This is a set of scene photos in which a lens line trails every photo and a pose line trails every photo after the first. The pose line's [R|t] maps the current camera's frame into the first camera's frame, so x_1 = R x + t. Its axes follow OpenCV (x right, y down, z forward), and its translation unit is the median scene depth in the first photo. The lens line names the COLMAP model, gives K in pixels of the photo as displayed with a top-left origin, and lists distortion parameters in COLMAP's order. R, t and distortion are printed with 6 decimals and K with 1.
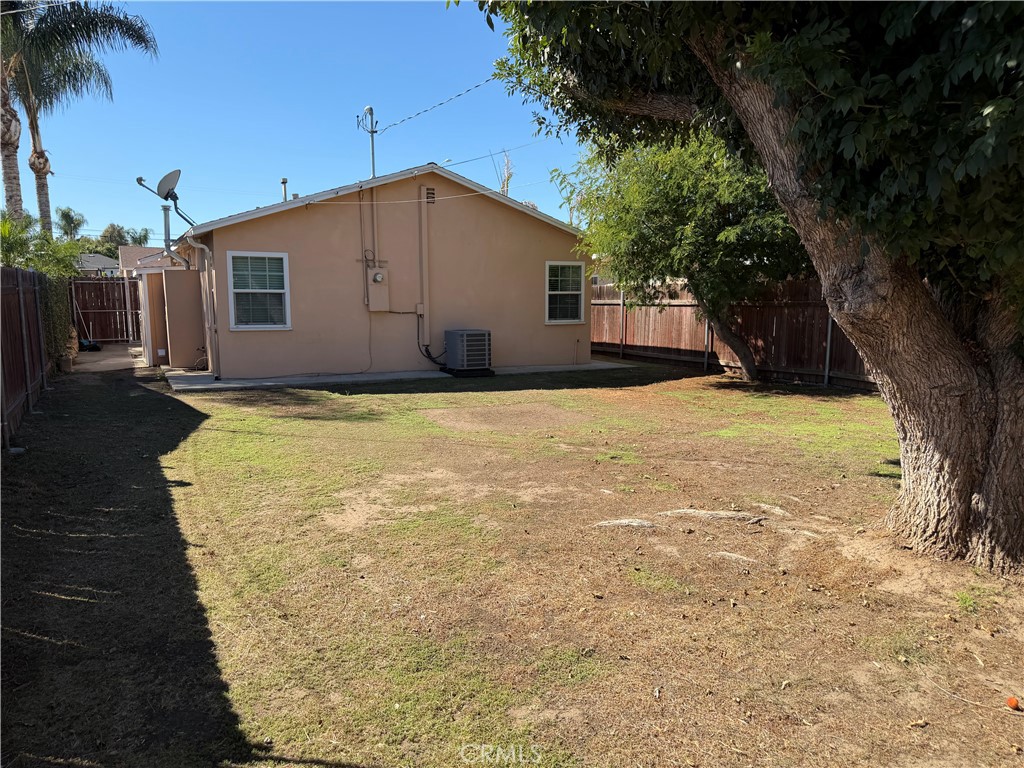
lens RADIAL K [[717.5, 0, 512.0], [0, 717.5, 384.0], [0, 0, 1]] dist [0.077580, -0.104234]
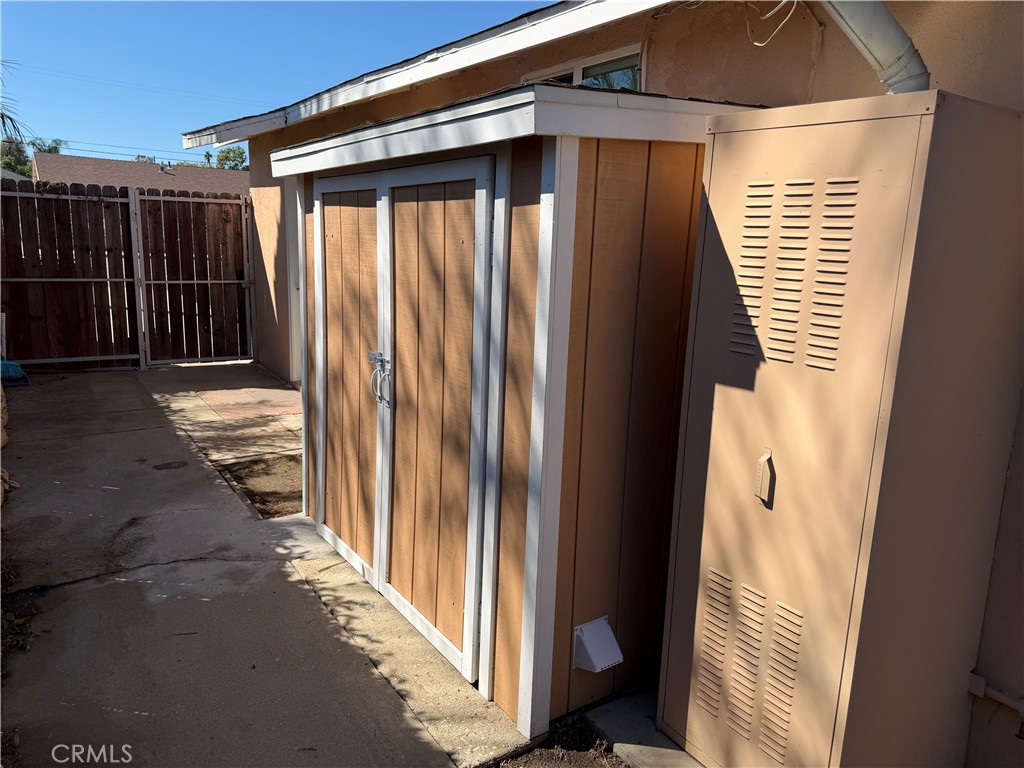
lens RADIAL K [[717.5, 0, 512.0], [0, 717.5, 384.0], [0, 0, 1]] dist [0.077580, -0.104234]
pose [[0.993969, 0.030770, 0.105254, -0.297551], [-0.038101, 0.996933, 0.068366, -0.063950], [-0.102827, -0.071964, 0.992093, 0.482838]]
